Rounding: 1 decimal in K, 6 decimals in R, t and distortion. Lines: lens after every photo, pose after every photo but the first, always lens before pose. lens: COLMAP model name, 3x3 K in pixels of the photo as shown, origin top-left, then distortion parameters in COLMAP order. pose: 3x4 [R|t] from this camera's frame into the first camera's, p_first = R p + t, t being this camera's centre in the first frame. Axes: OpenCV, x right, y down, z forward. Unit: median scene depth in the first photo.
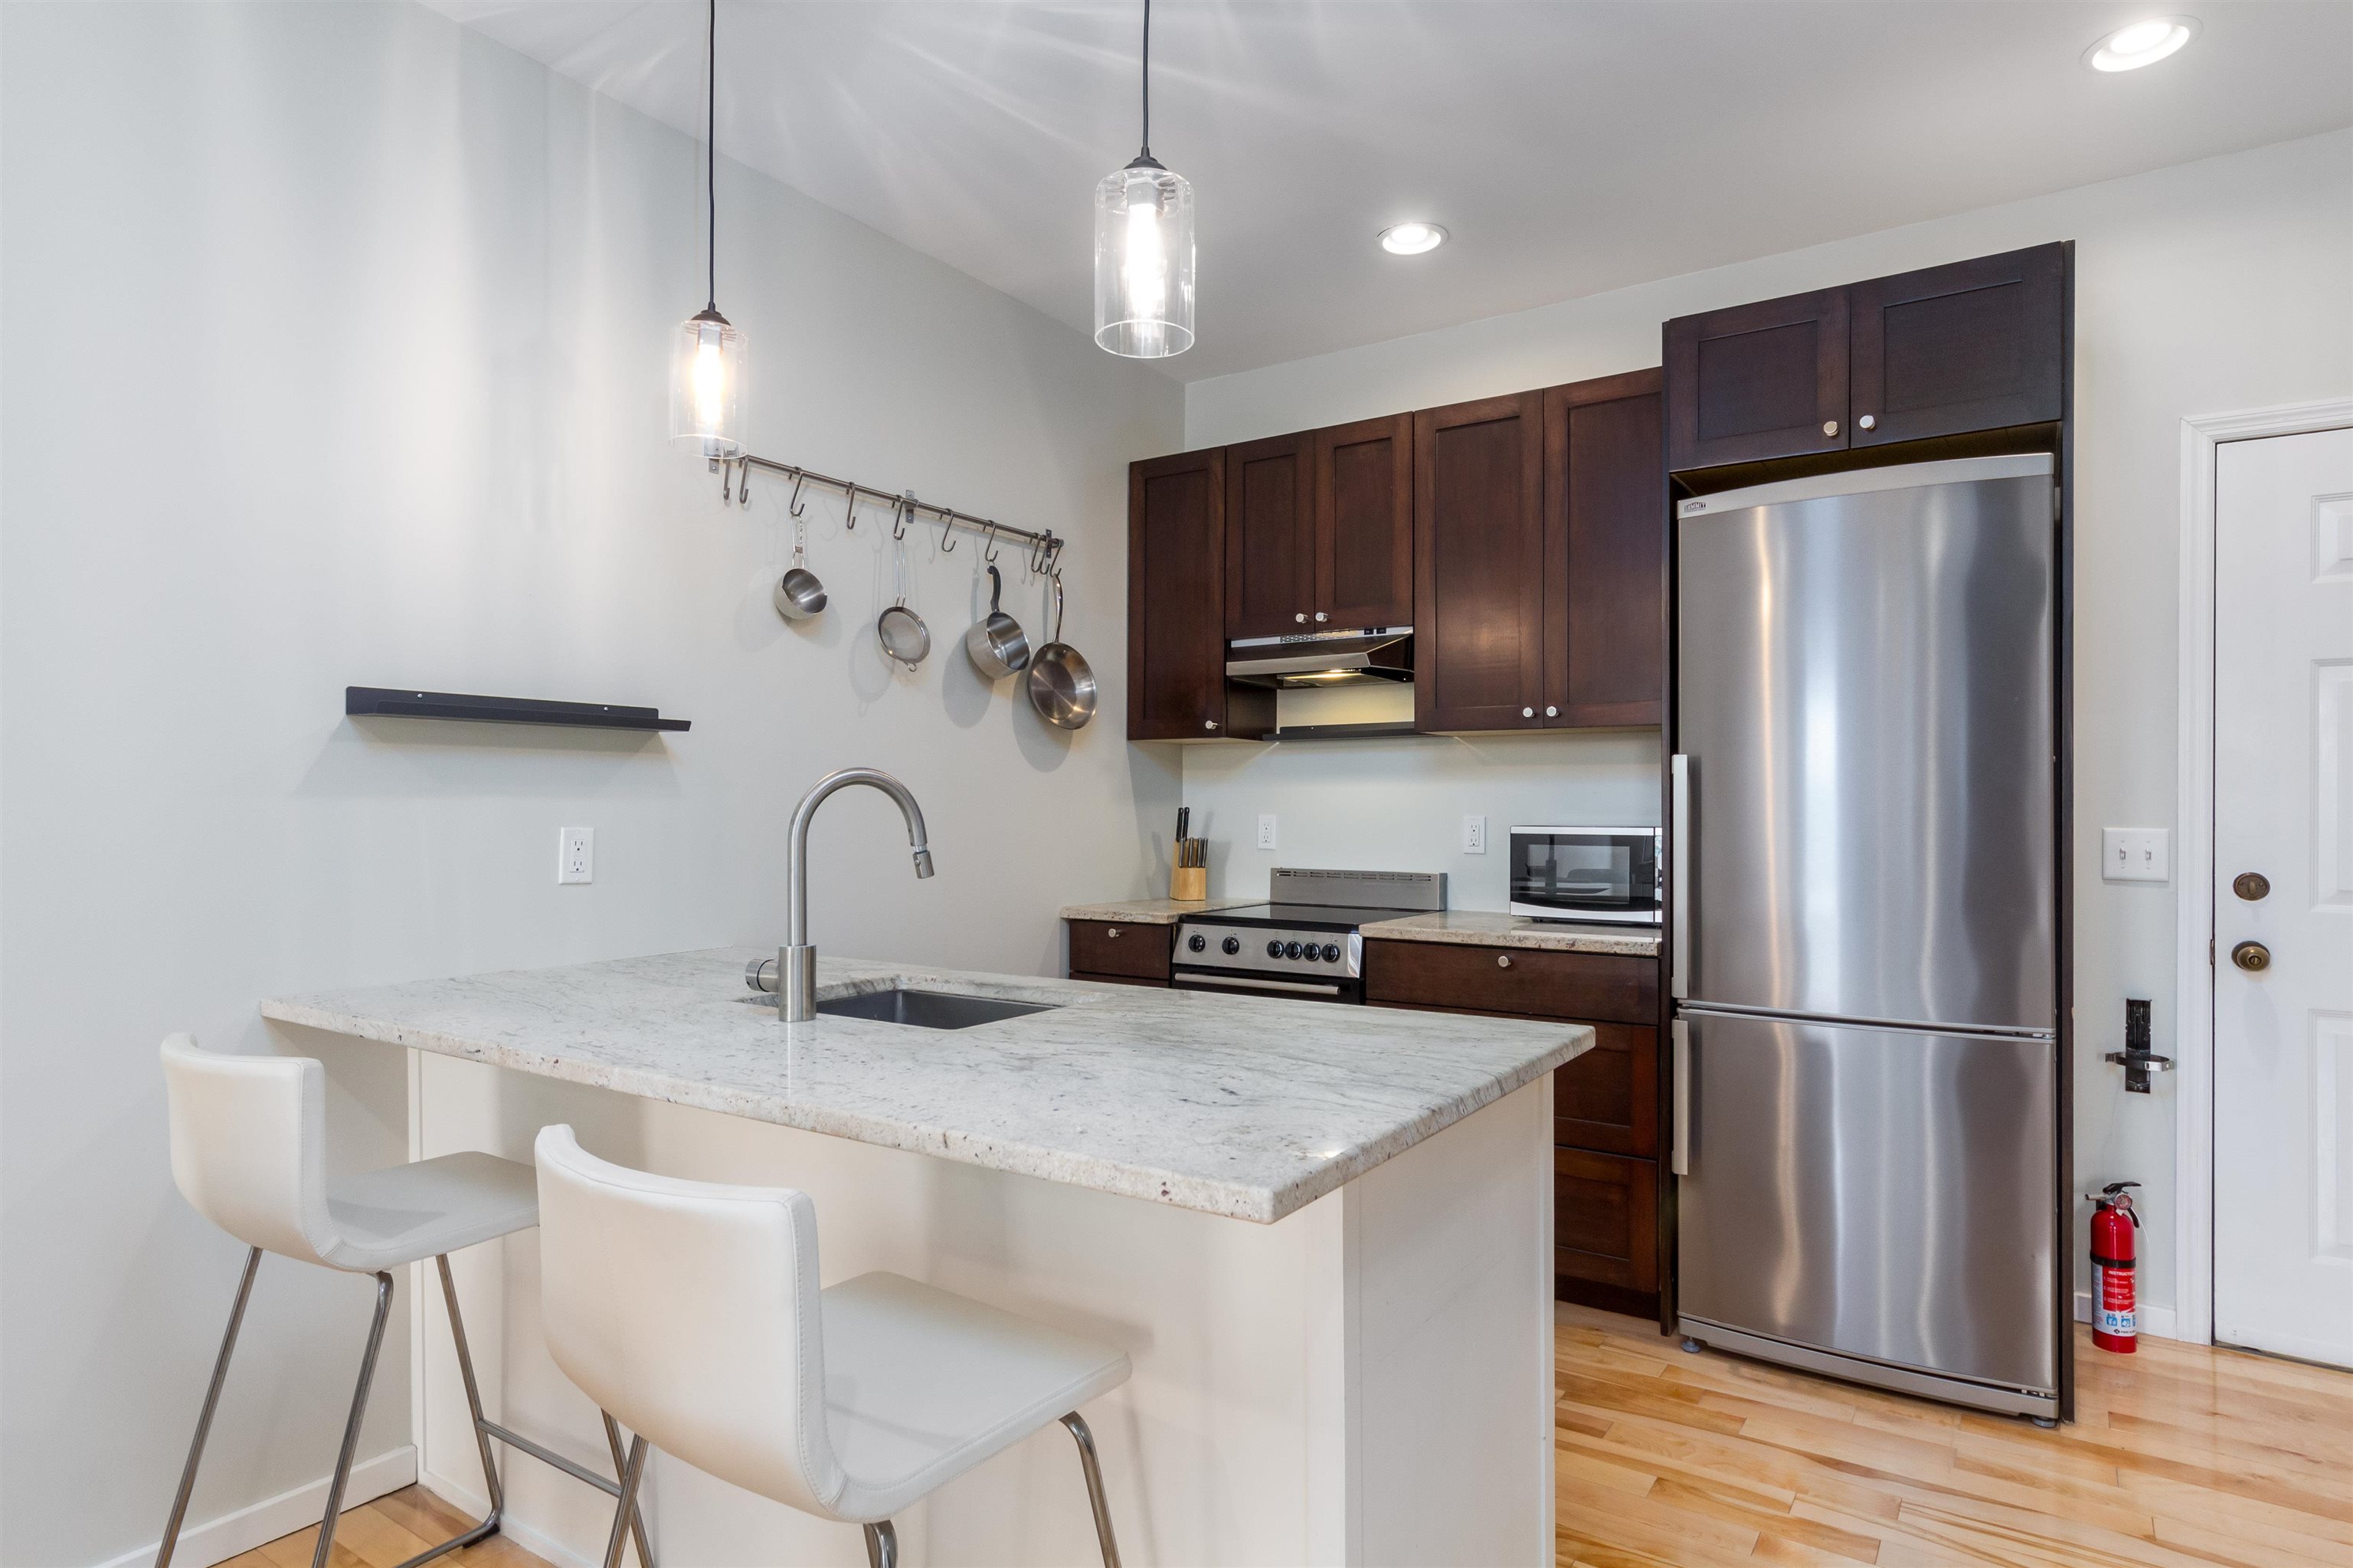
lens RADIAL K [[1248.8, 0, 1202.3], [0, 1248.8, 793.2], [0, 0, 1]] dist [0.001888, 0.002170]
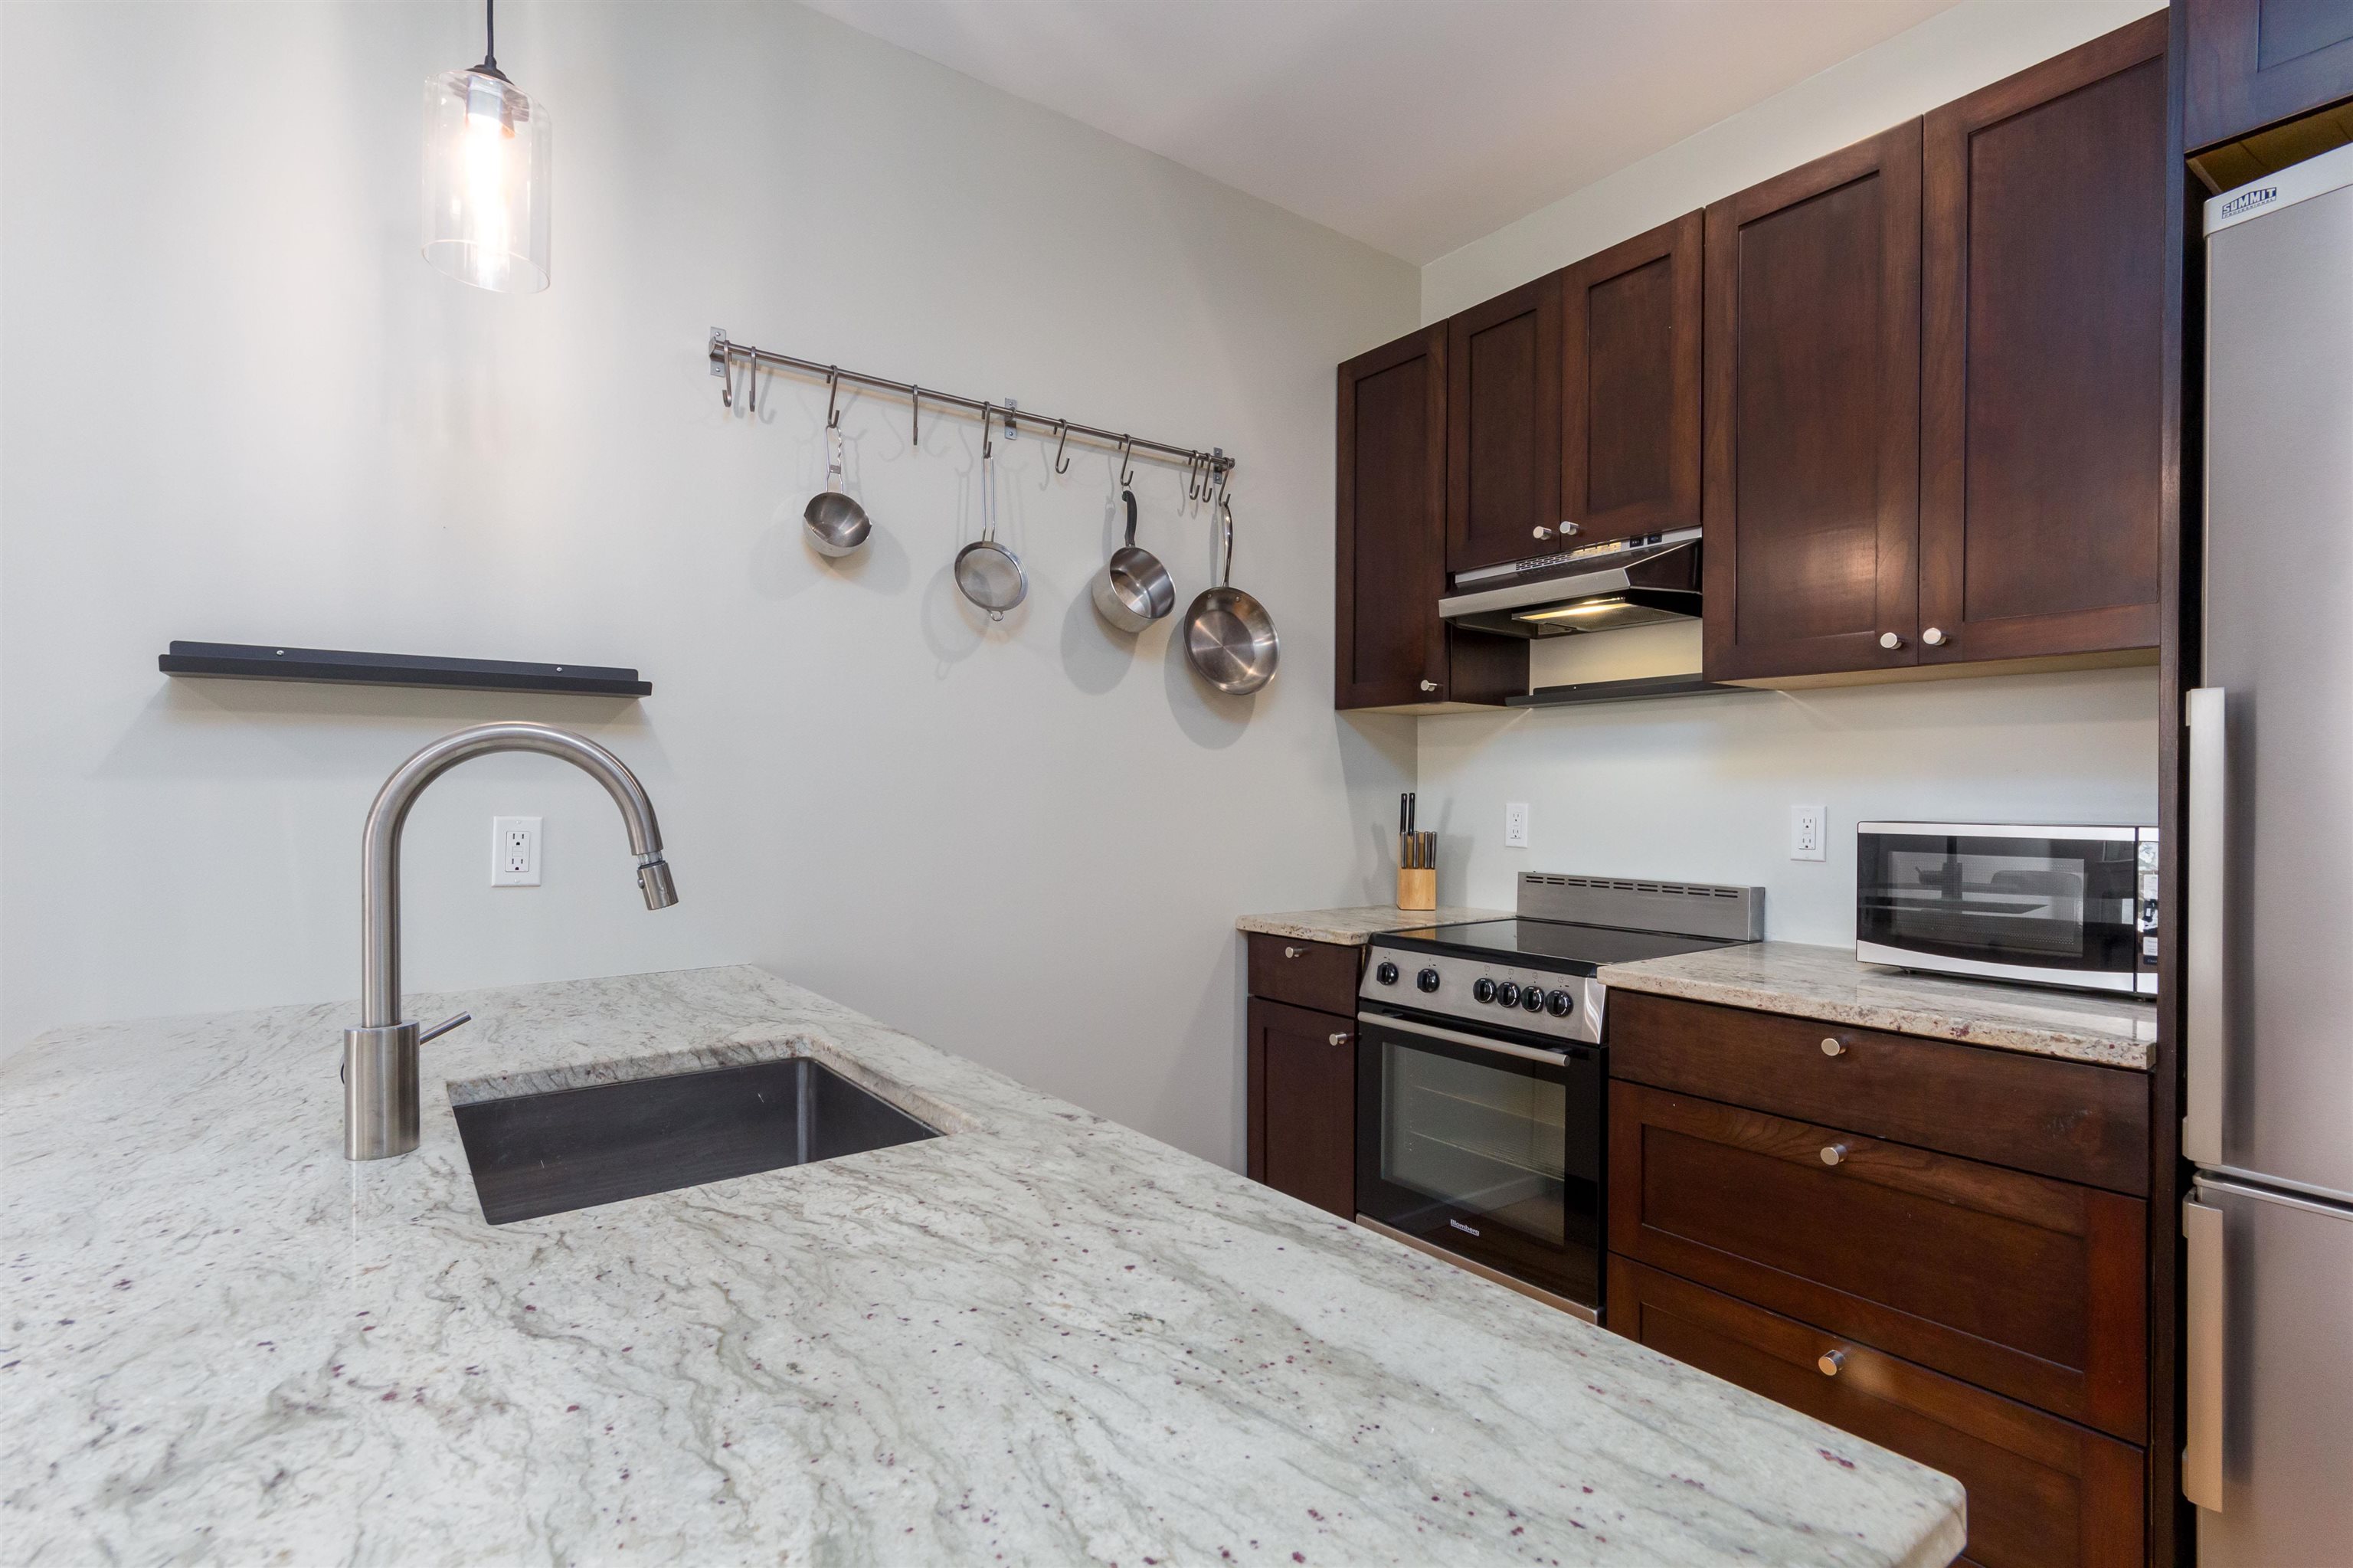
lens RADIAL K [[1105.3, 0, 1211.6], [0, 1105.3, 796.5], [0, 0, 1]] dist [0.005903, 0.000453]
pose [[0.944593, 0.001346, -0.328240, 0.121470], [0.003083, 0.999911, 0.012971, 0.005111], [0.328228, -0.013264, 0.944505, 0.360774]]
